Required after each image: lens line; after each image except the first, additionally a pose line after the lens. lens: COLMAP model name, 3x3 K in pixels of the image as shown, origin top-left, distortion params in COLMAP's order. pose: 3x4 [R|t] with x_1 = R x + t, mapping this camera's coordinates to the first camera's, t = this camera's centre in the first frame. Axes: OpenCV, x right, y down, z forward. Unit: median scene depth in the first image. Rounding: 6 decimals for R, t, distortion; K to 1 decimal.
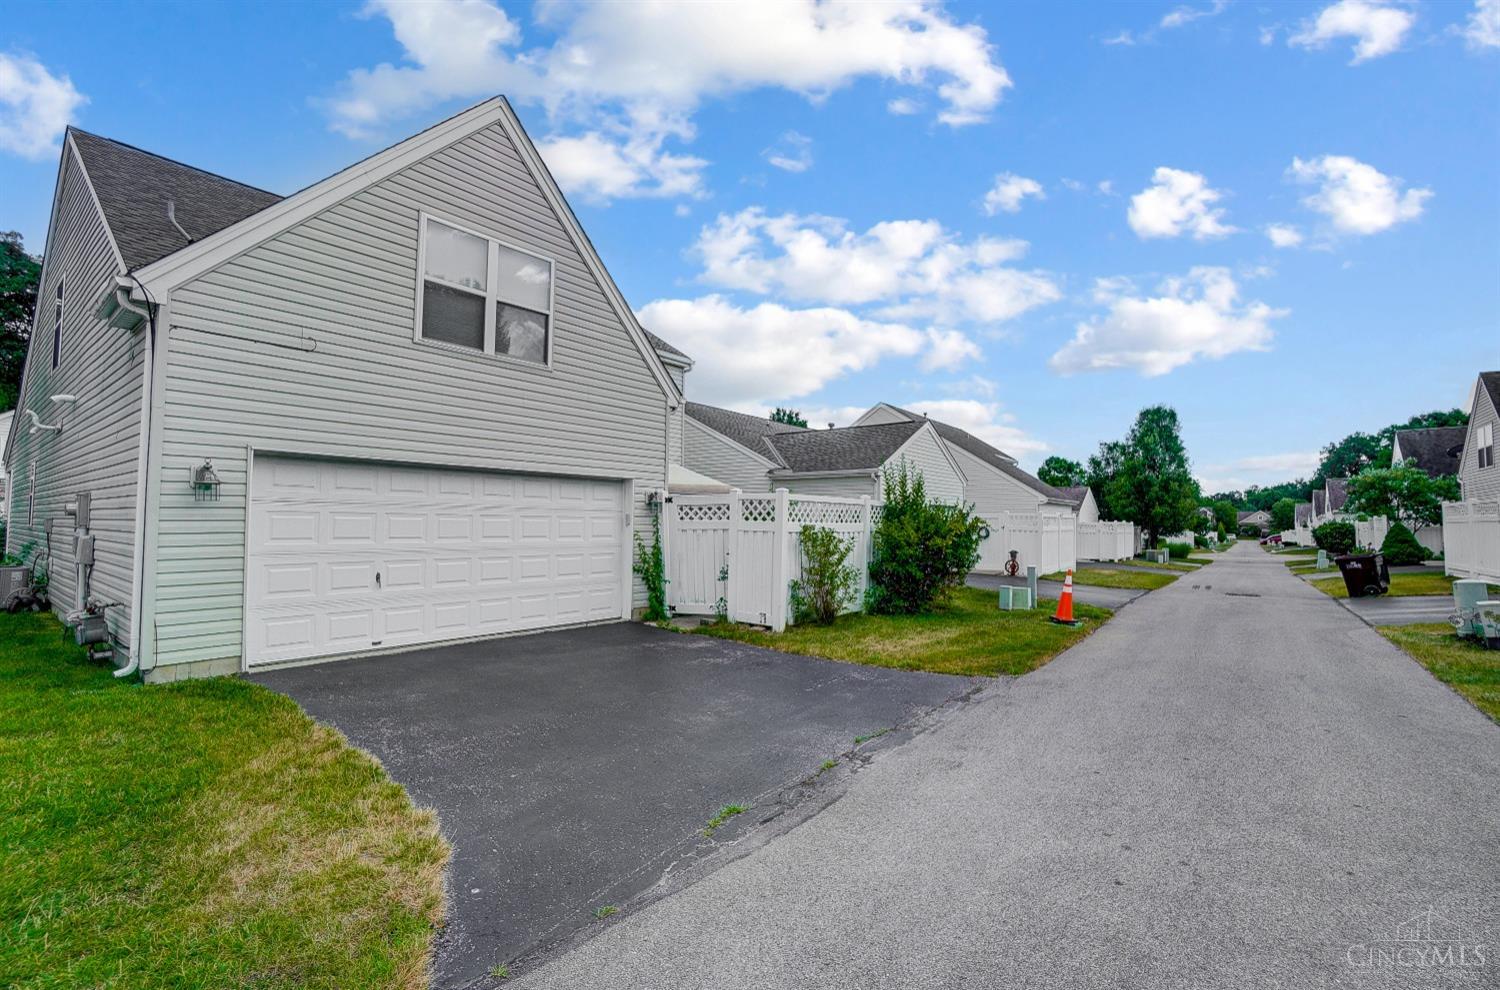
lens RADIAL K [[664.2, 0, 750.0], [0, 664.2, 495.0], [0, 0, 1]] dist [-0.033531, 0.000098]
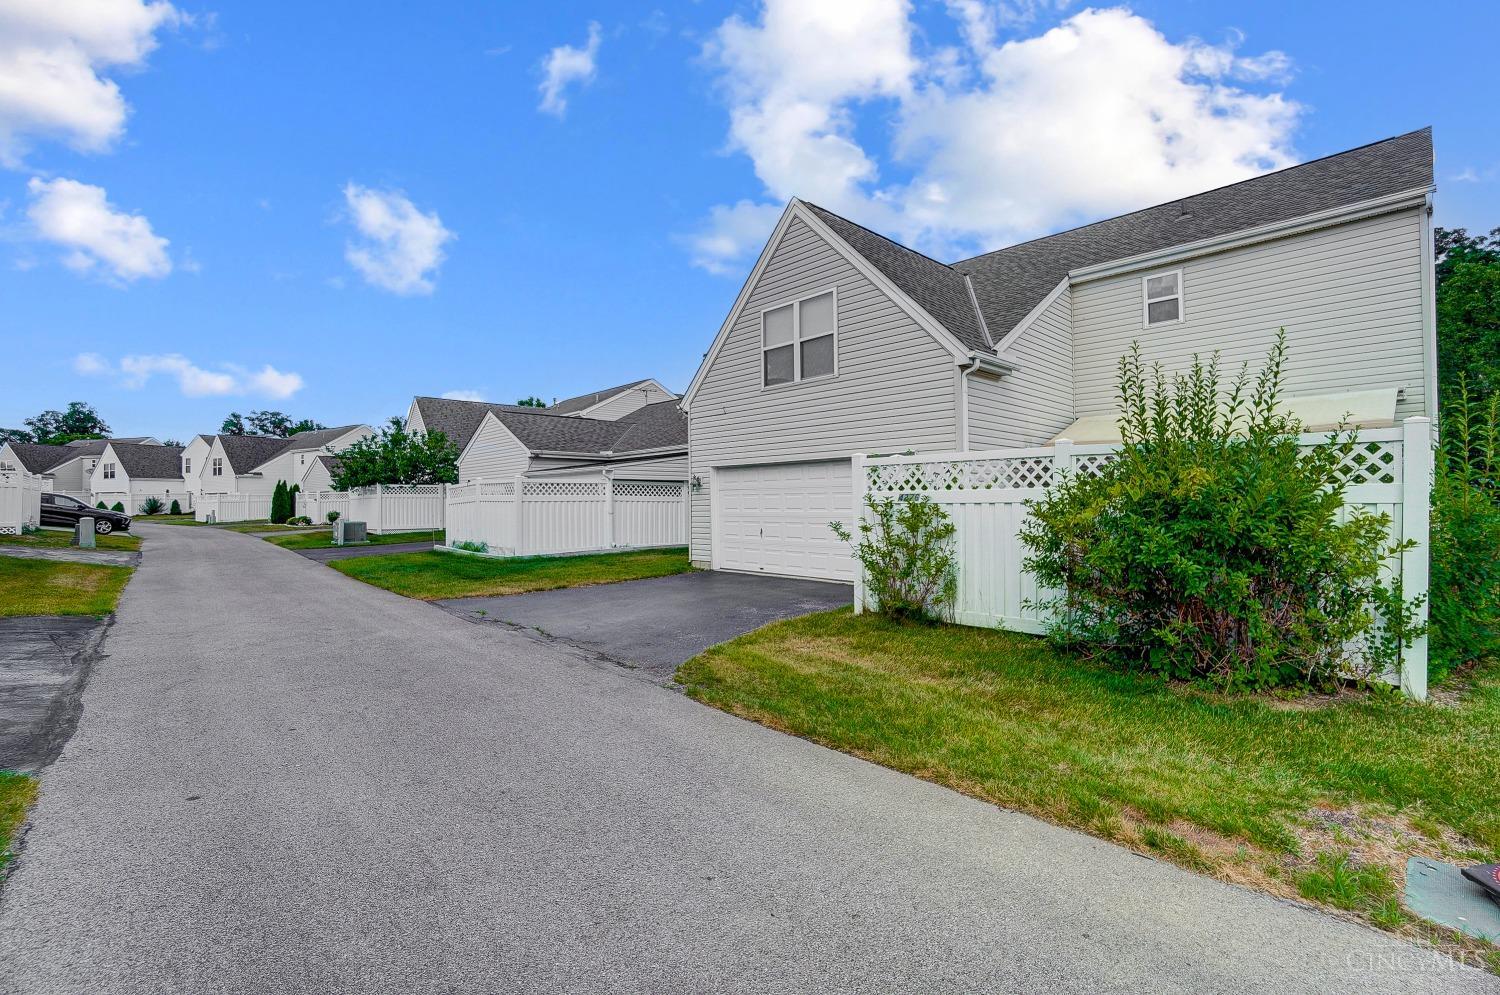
lens RADIAL K [[671.5, 0, 769.6], [0, 671.5, 517.5], [0, 0, 1]] dist [-0.065353, 0.022641]
pose [[-0.146350, 0.012783, -0.989150, 1.129931], [0.050196, 0.998724, 0.005480, 0.076959], [0.987959, -0.048850, -0.146805, 1.207997]]
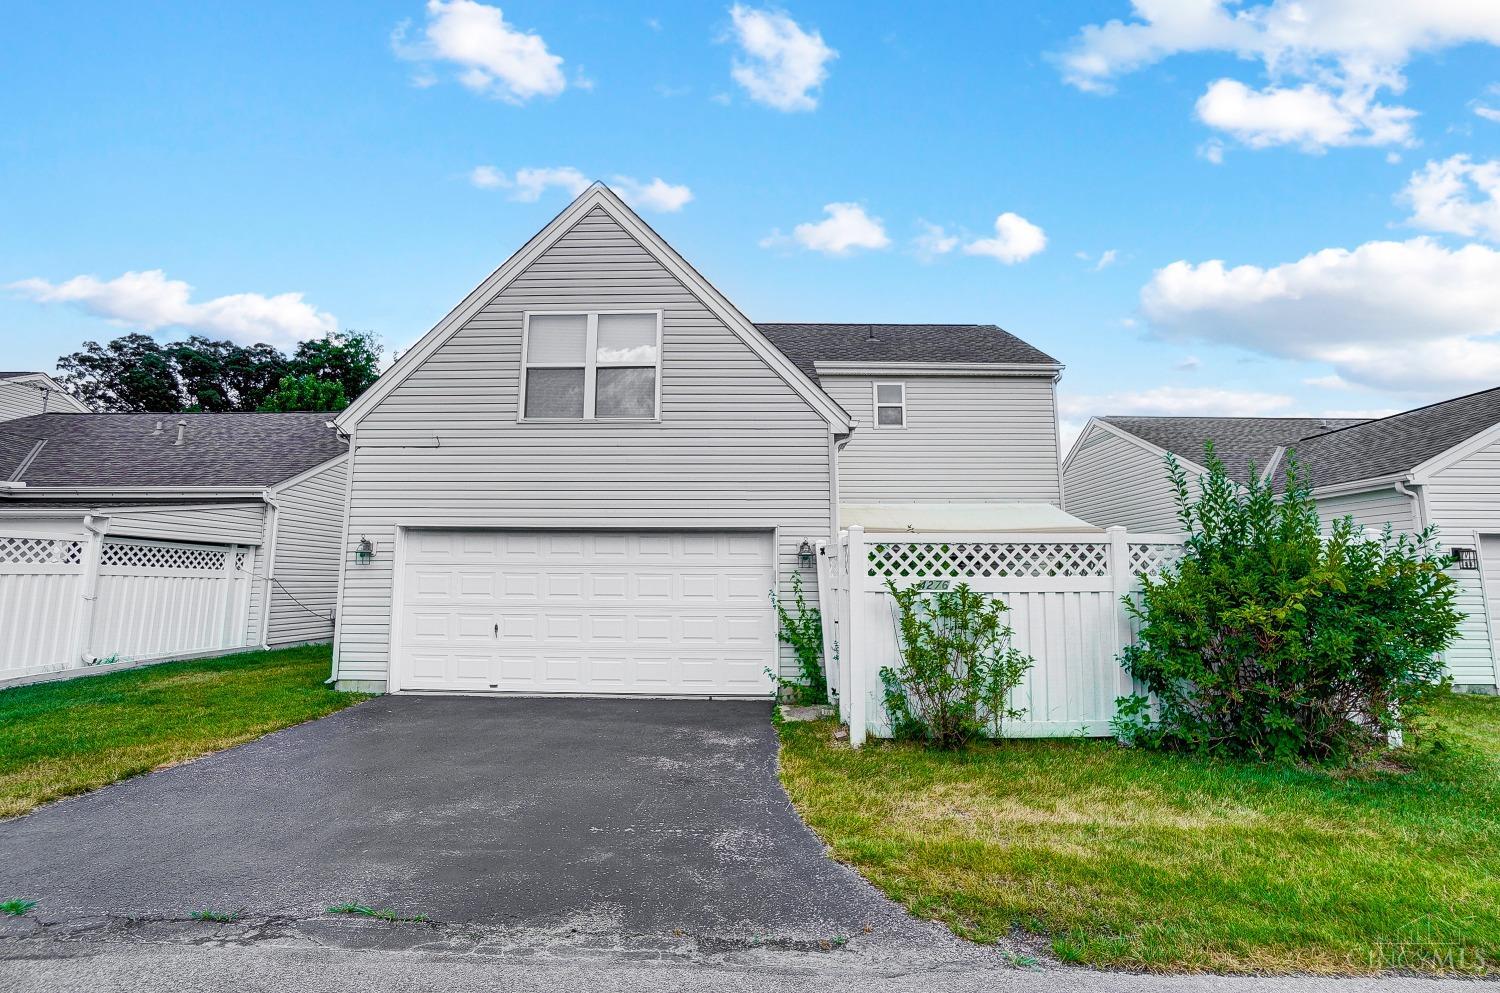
lens RADIAL K [[670.4, 0, 761.4], [0, 670.4, 502.7], [0, 0, 1]] dist [-0.063253, 0.023480]
pose [[0.602005, -0.103441, -0.791764, 0.627901], [0.035833, 0.994074, -0.102627, 0.039628], [0.797688, 0.033411, 0.602144, 0.621964]]
